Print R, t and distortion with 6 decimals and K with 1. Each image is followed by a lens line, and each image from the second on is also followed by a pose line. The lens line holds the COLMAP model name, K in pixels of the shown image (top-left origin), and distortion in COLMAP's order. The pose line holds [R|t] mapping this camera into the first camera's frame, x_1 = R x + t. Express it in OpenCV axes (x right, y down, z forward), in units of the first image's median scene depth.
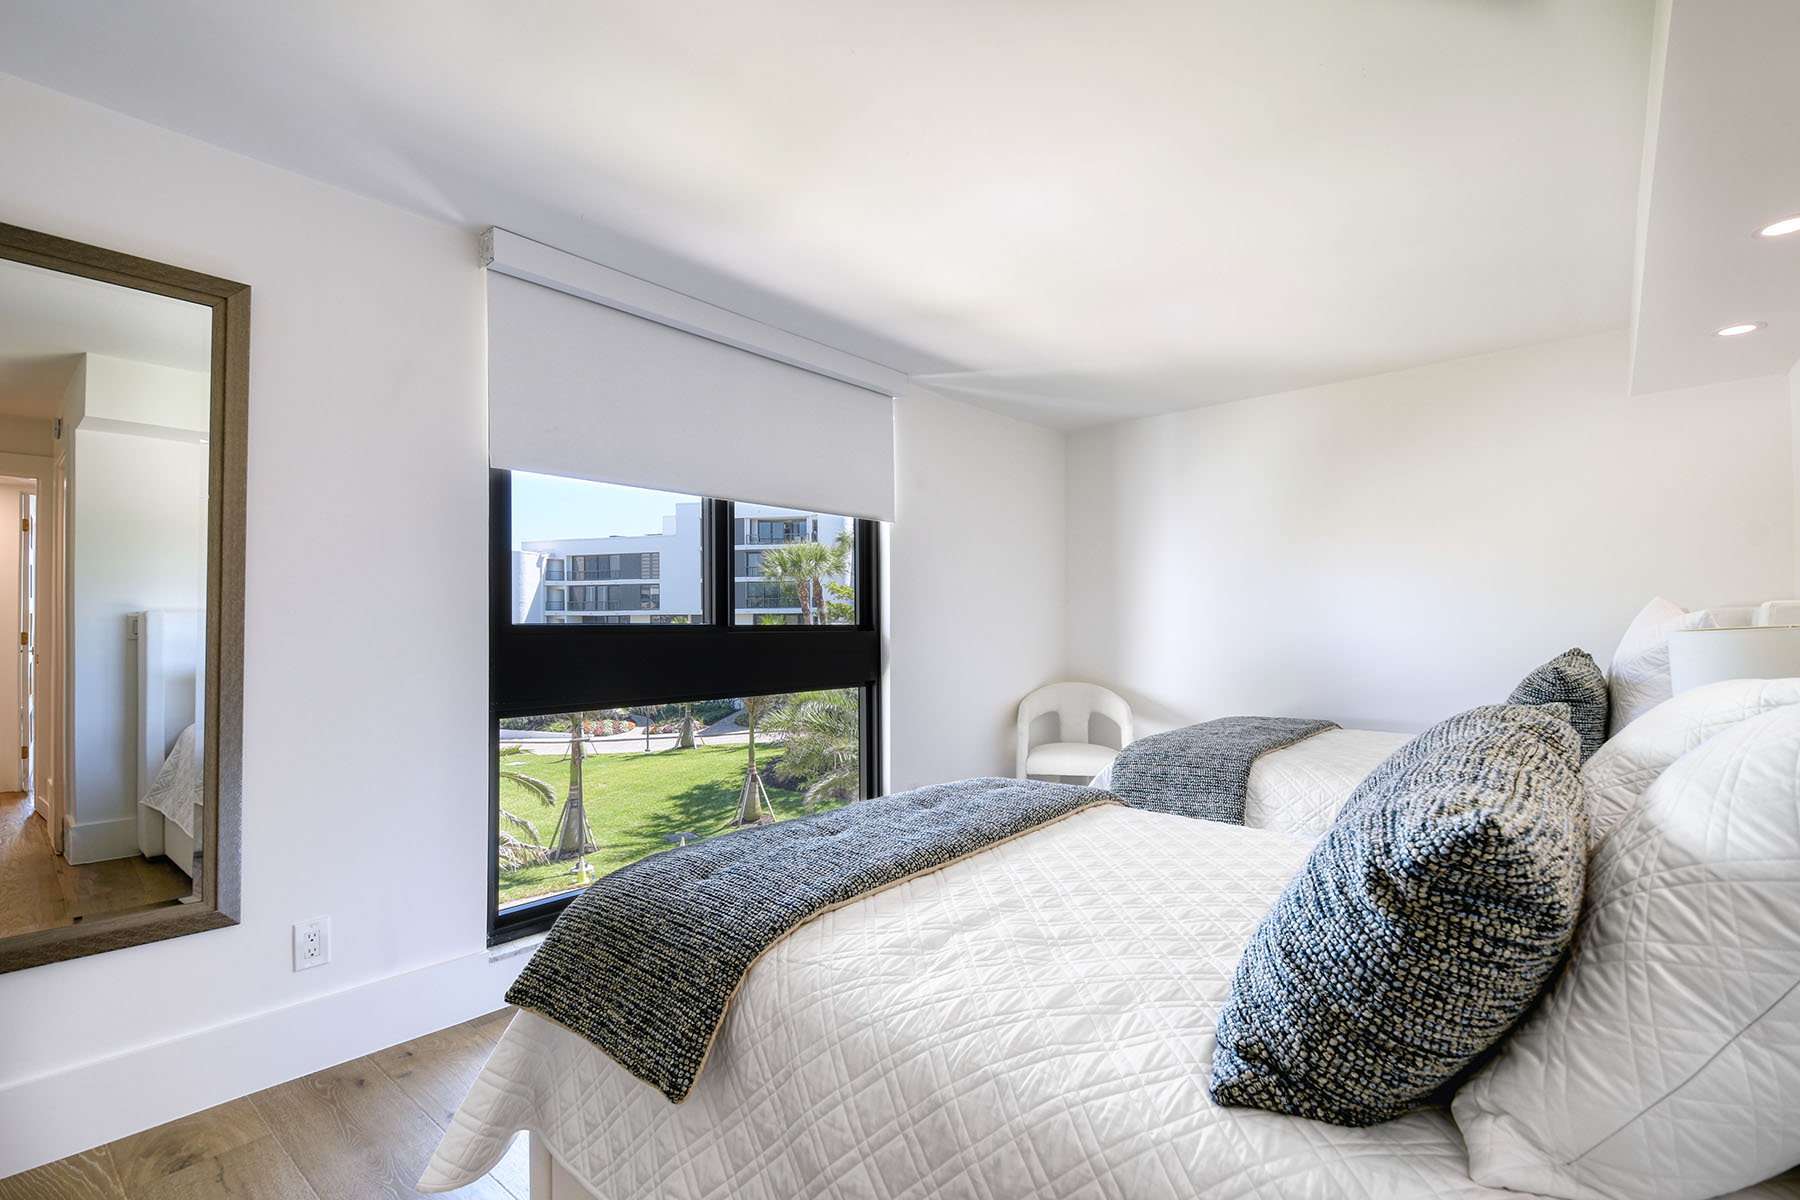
lens RADIAL K [[799.7, 0, 904.3], [0, 799.7, 609.7], [0, 0, 1]] dist [0.022892, -0.010565]
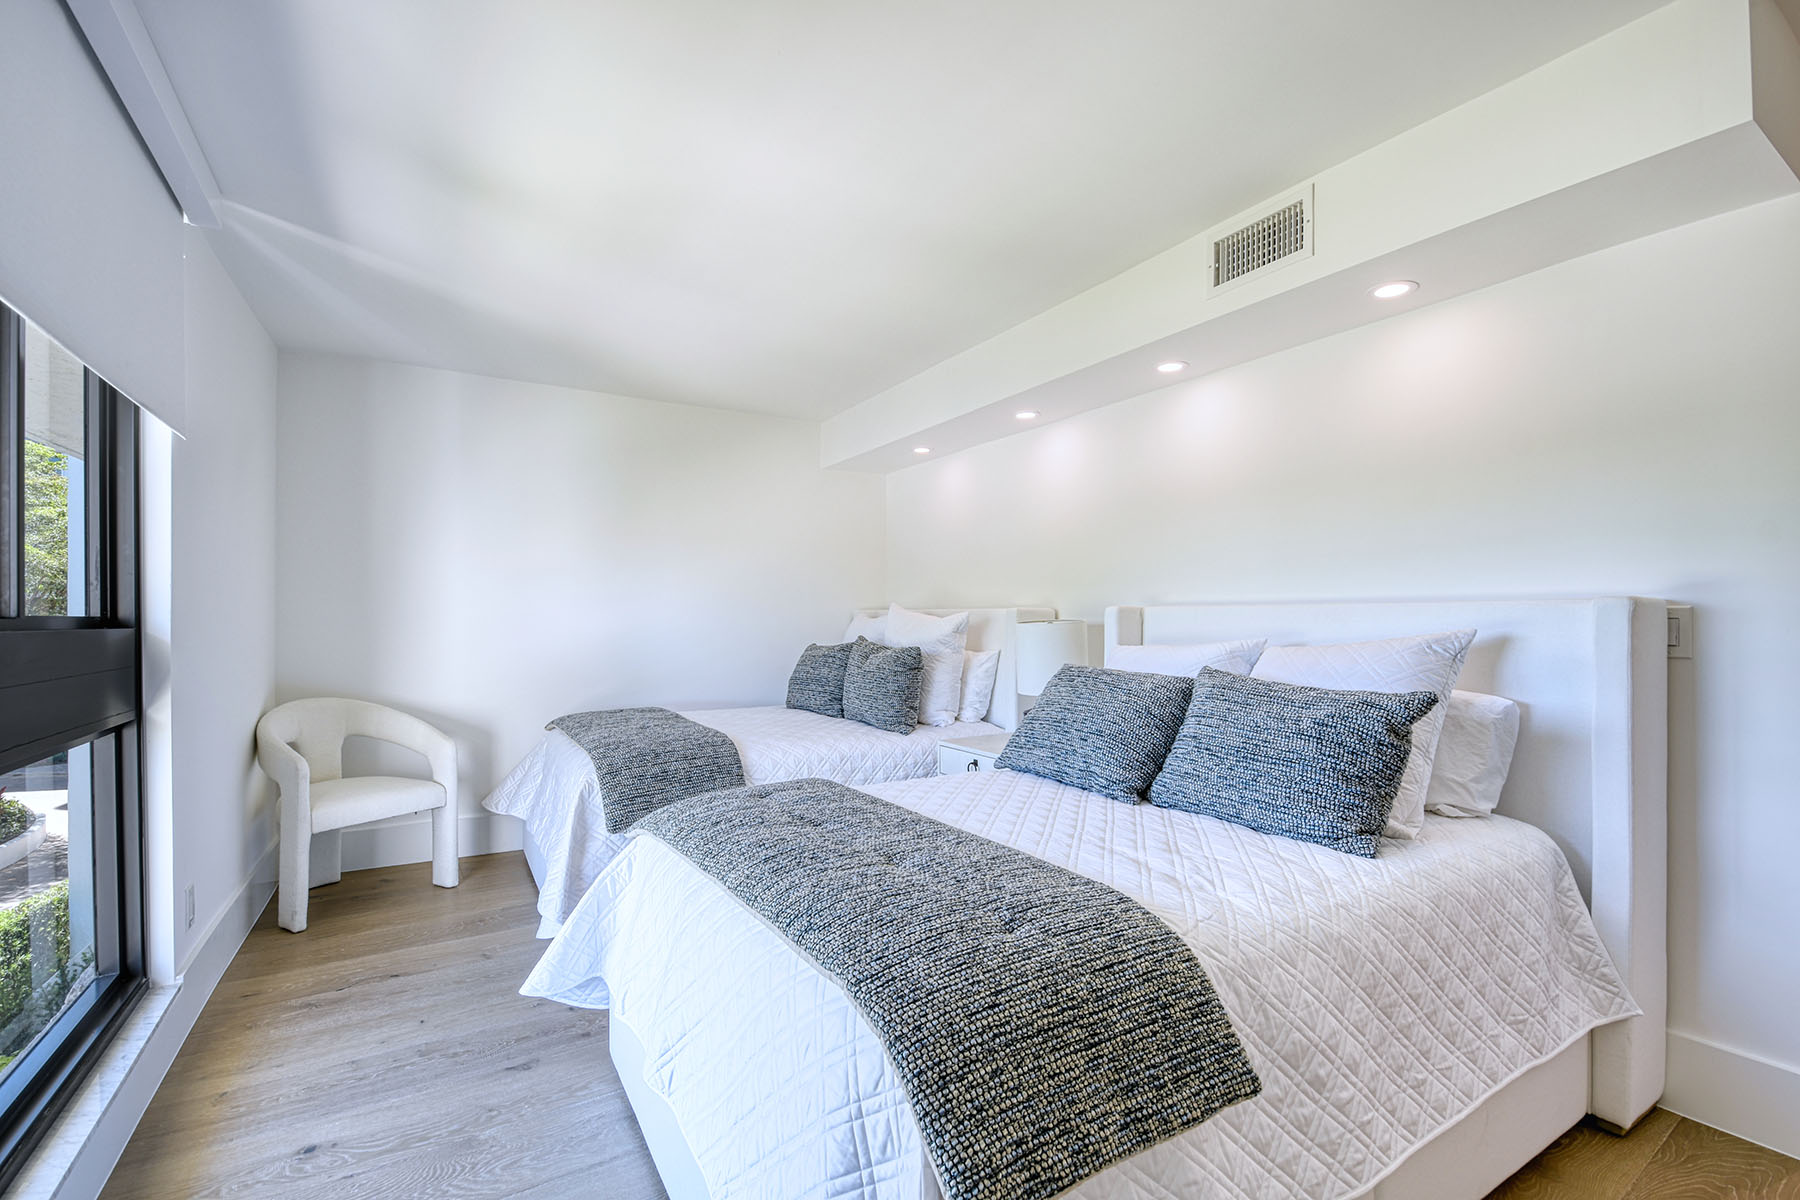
lens RADIAL K [[799.7, 0, 904.8], [0, 799.7, 613.4], [0, 0, 1]] dist [0.022892, -0.010565]
pose [[0.291356, 0.010680, 0.956555, -1.169465], [-0.018712, 0.999810, -0.005464, 0.024399], [-0.956432, -0.016307, 0.291500, 0.966372]]
